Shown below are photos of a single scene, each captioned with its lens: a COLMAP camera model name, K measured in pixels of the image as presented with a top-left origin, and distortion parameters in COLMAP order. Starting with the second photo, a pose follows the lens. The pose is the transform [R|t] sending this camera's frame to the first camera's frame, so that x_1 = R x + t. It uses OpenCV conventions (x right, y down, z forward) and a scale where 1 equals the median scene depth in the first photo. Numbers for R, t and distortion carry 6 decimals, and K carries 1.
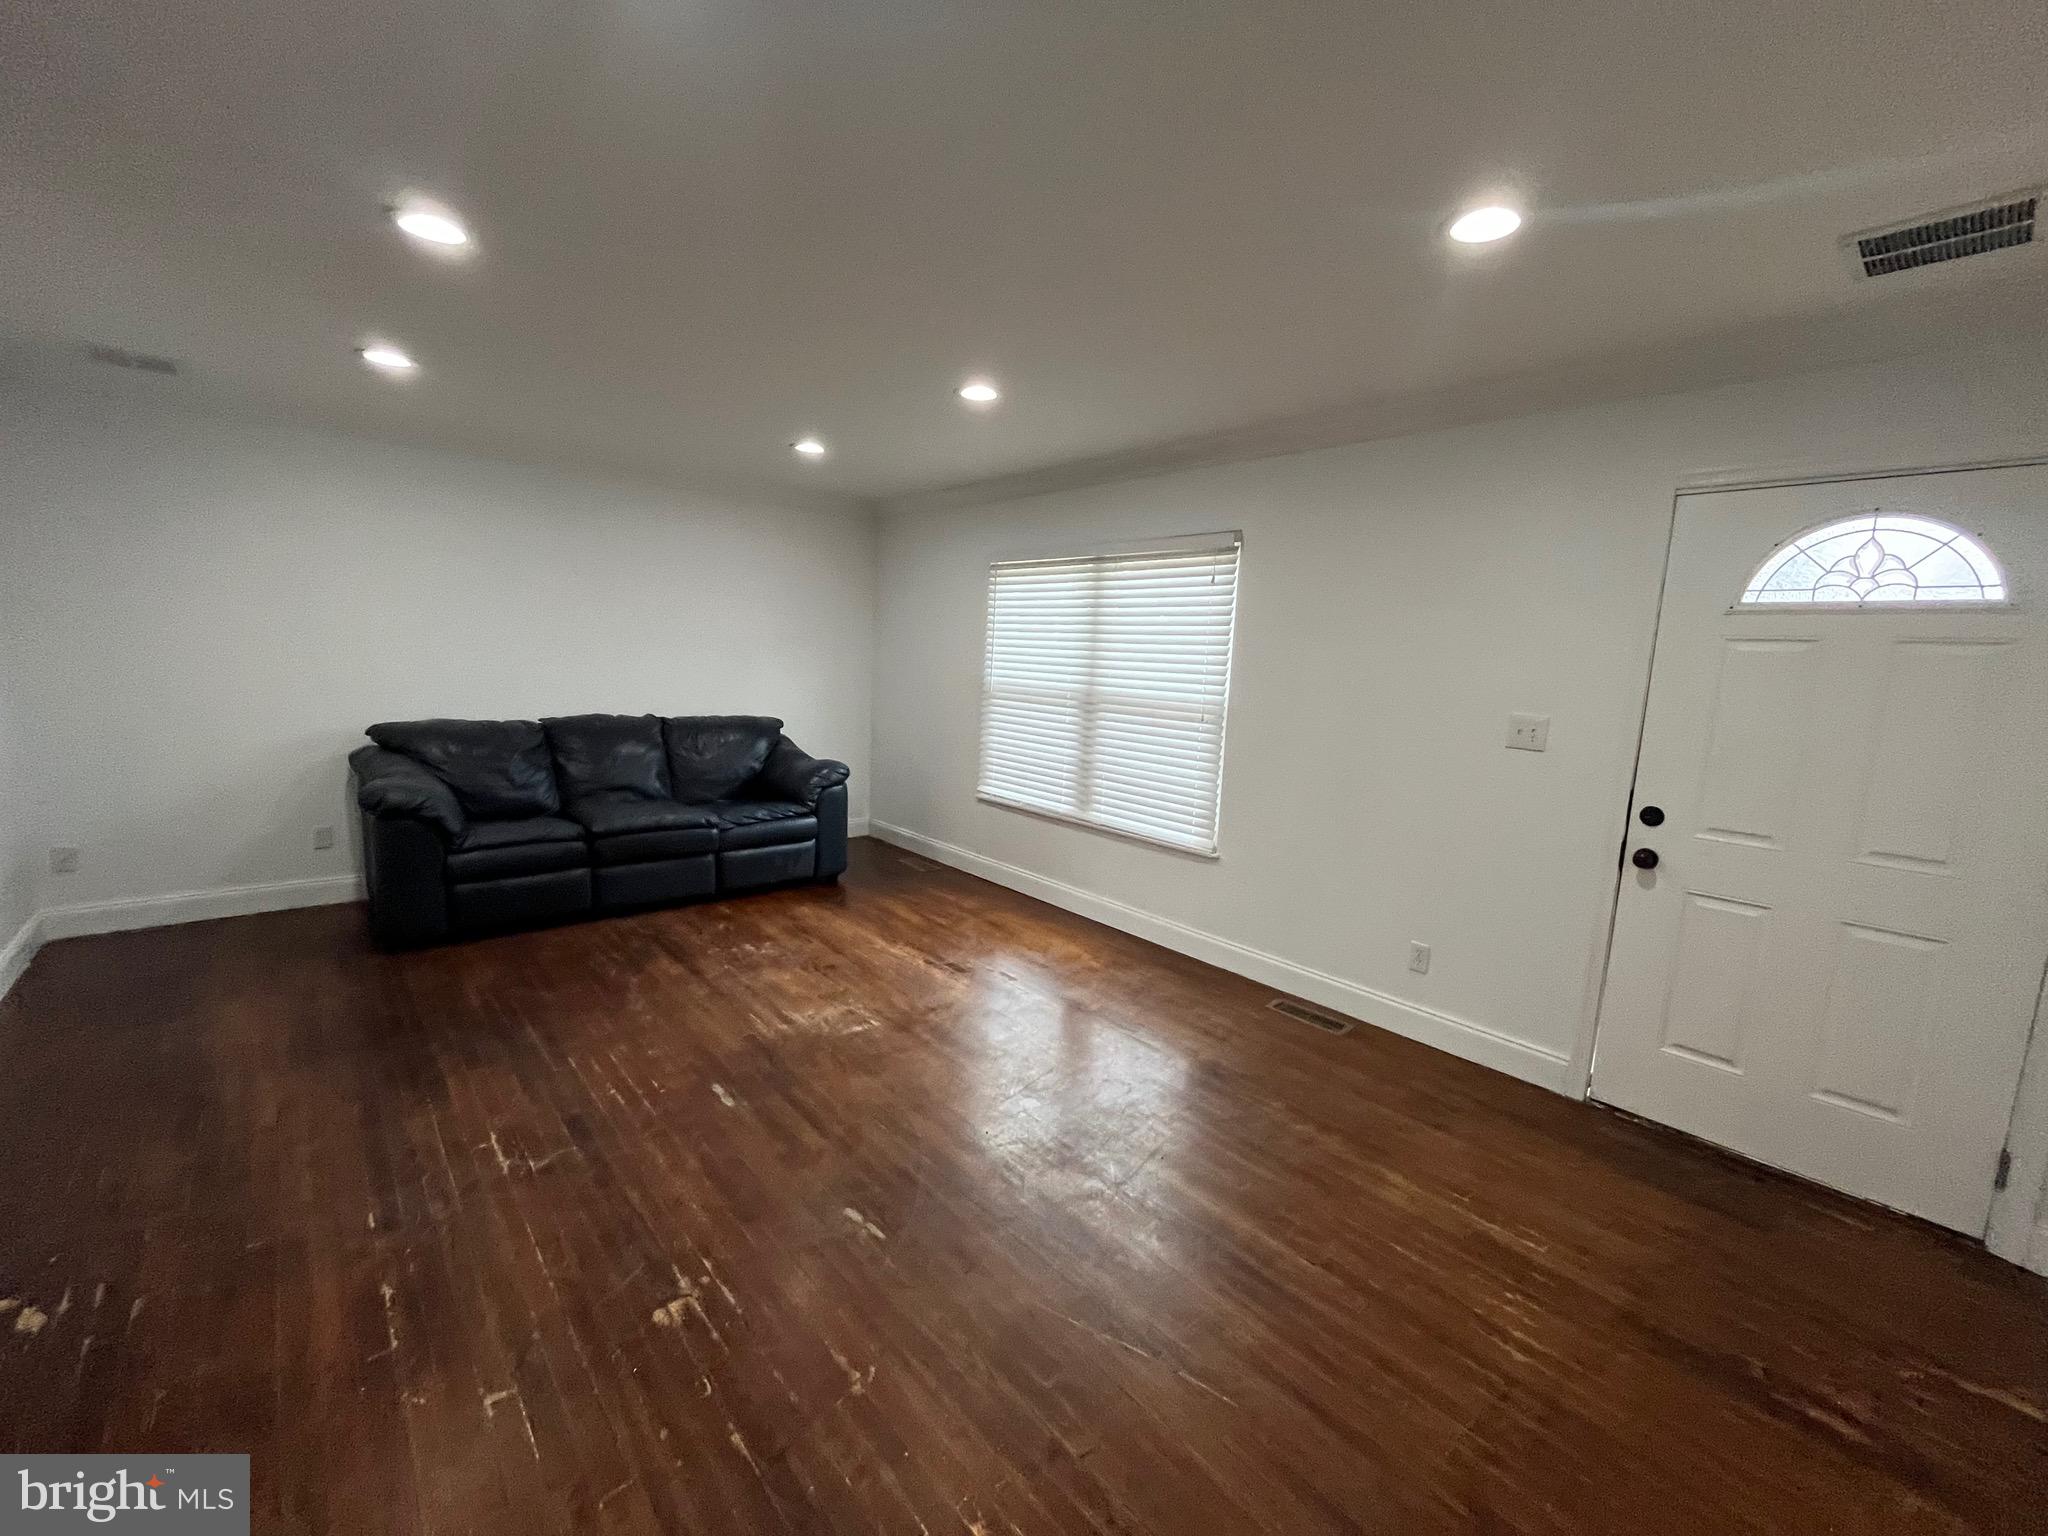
lens RADIAL K [[828.3, 0, 1025.6], [0, 828.3, 769.8], [0, 0, 1]] dist [-0.001405, 0.000037]
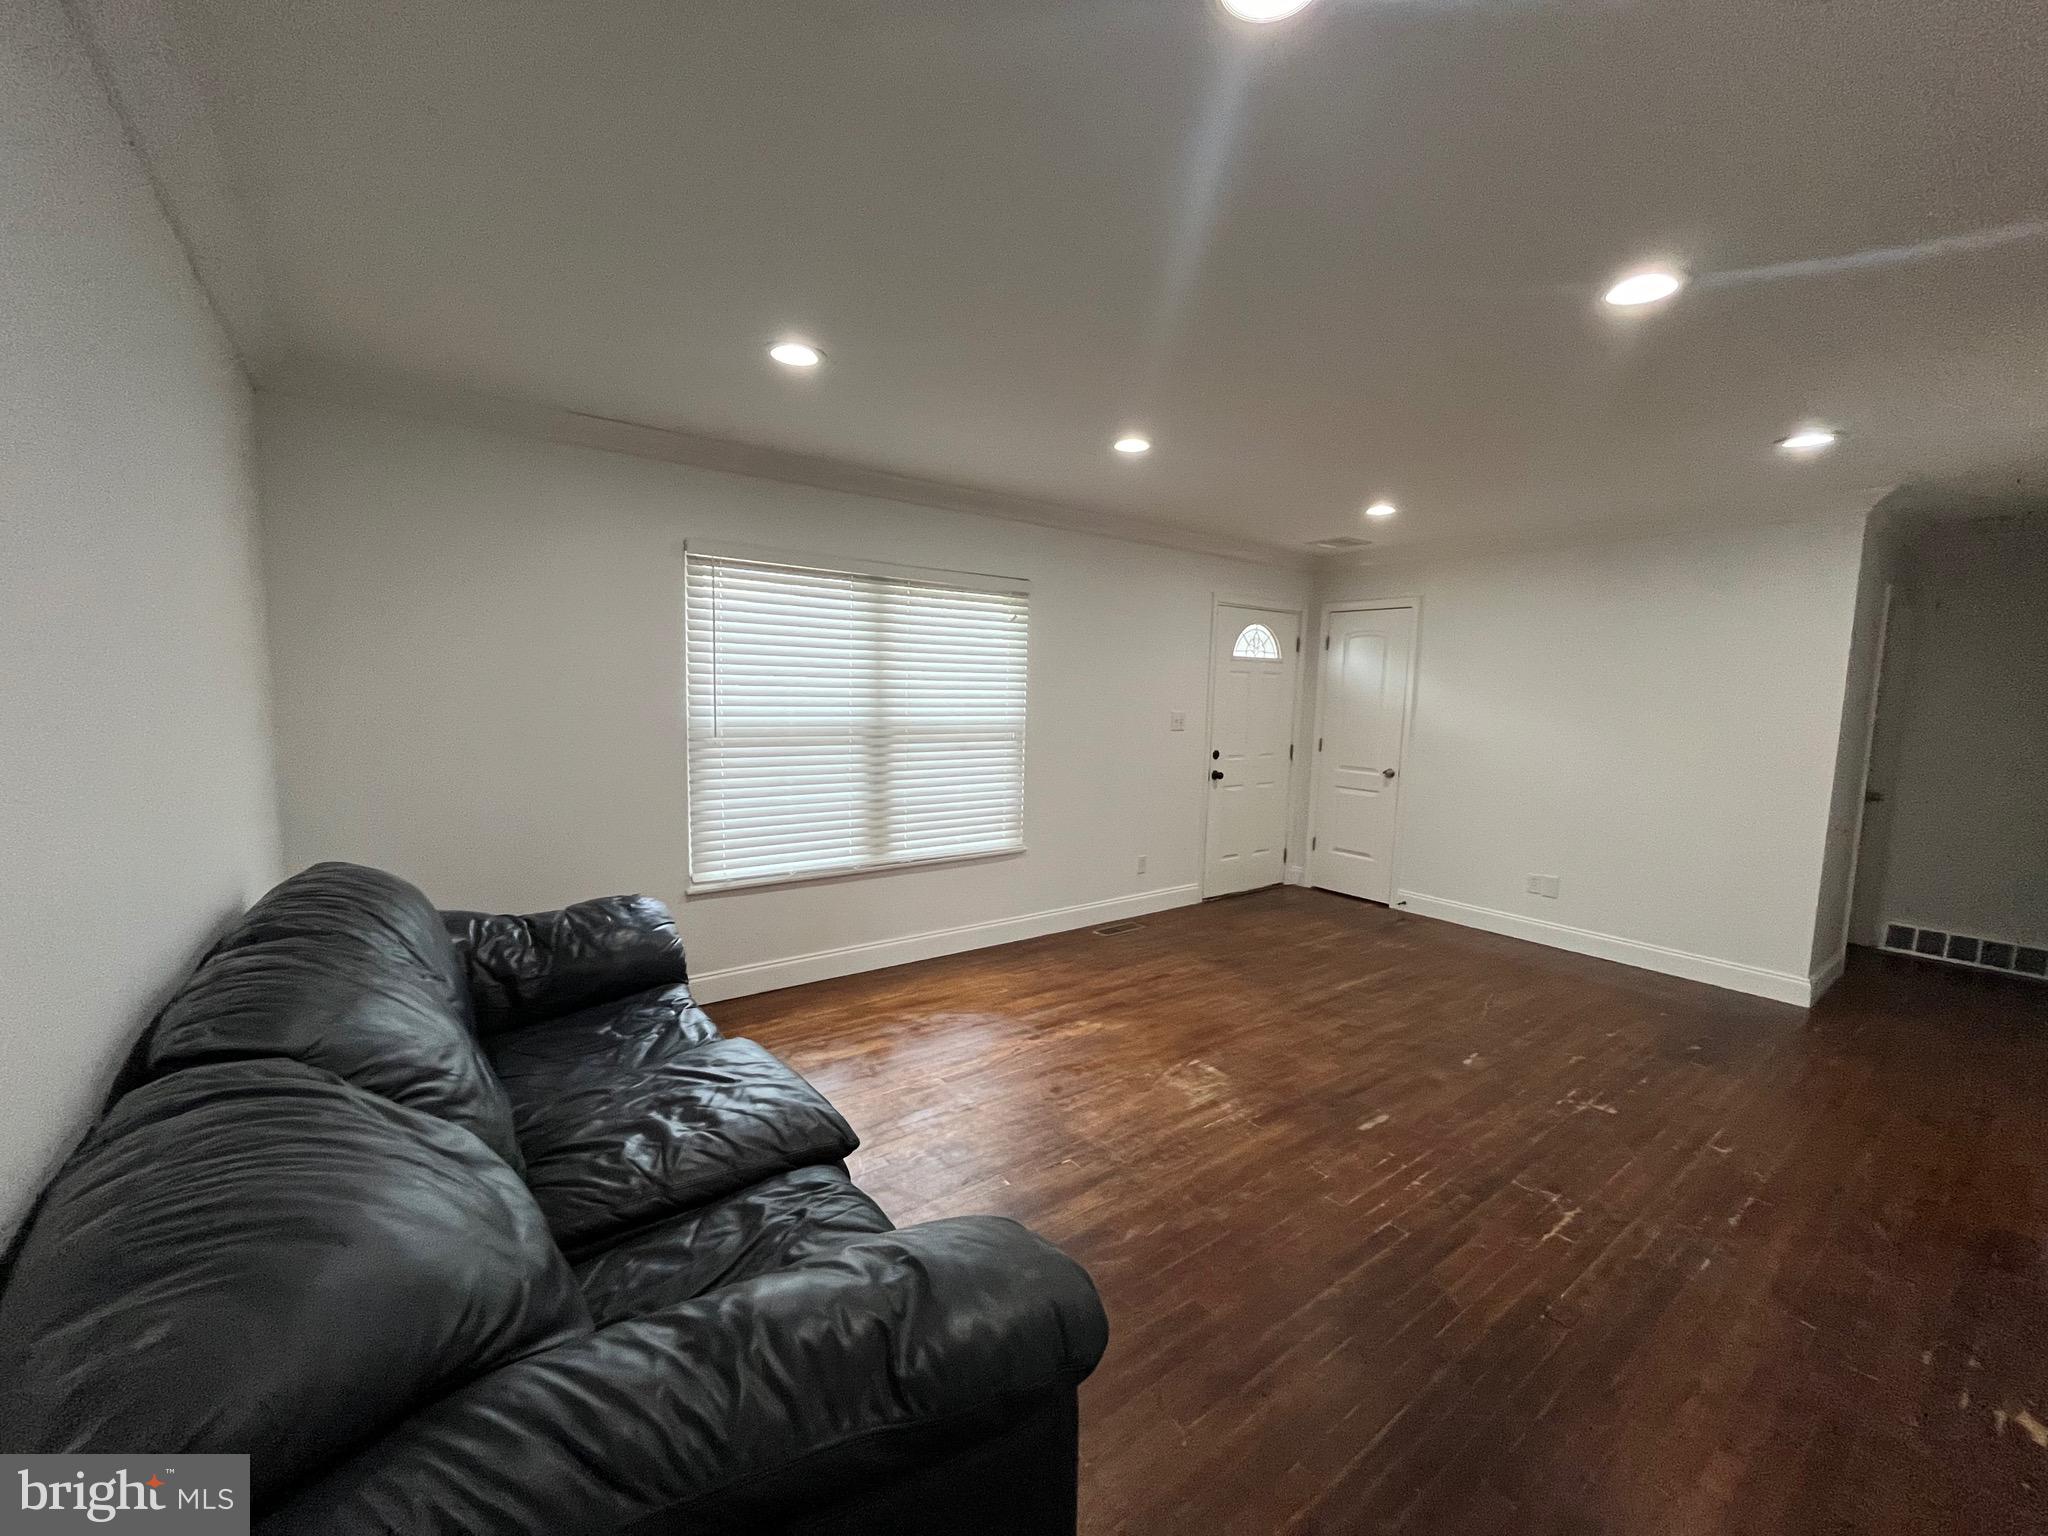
lens RADIAL K [[828.3, 0, 1025.6], [0, 828.3, 769.8], [0, 0, 1]] dist [-0.001405, 0.000037]
pose [[0.077048, -0.144490, 0.986502, -0.970404], [0.119905, 0.983605, 0.134701, -0.175970], [-0.989791, 0.107908, 0.093110, 0.907406]]
